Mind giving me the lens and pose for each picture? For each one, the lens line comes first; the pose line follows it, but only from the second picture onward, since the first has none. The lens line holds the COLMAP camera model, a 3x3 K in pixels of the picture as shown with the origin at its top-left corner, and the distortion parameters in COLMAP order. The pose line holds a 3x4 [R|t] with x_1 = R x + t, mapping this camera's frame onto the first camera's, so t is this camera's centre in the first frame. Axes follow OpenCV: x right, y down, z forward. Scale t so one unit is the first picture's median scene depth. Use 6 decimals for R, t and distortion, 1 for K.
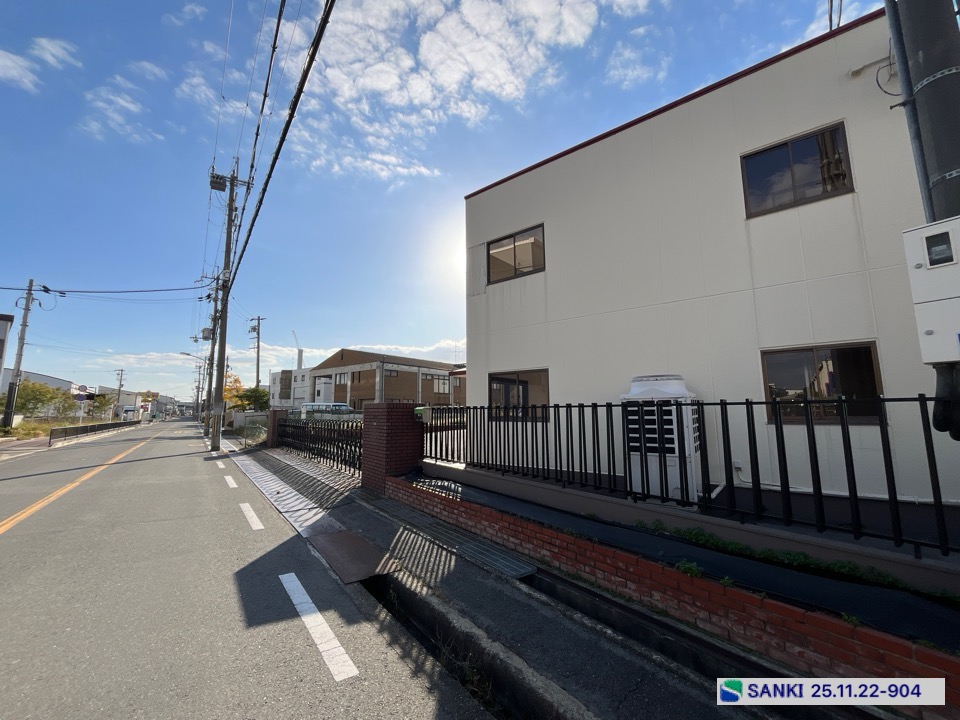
lens RADIAL K [[392.0, 0, 475.7], [0, 392.0, 360.4], [0, 0, 1]] dist [0.003622, -0.001479]
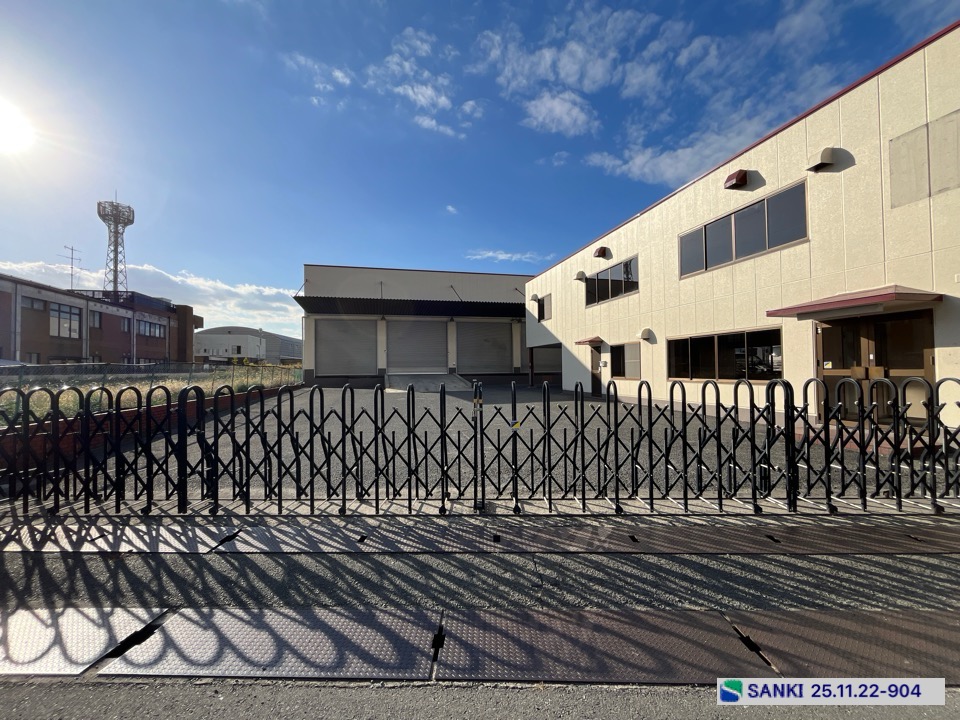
lens RADIAL K [[392.0, 0, 480.2], [0, 392.0, 363.2], [0, 0, 1]] dist [0.003622, -0.001479]
pose [[0.612273, 0.014588, 0.790512, -1.574396], [-0.097394, 0.993607, 0.057099, 0.287338], [-0.784625, -0.111951, 0.609779, 1.977739]]
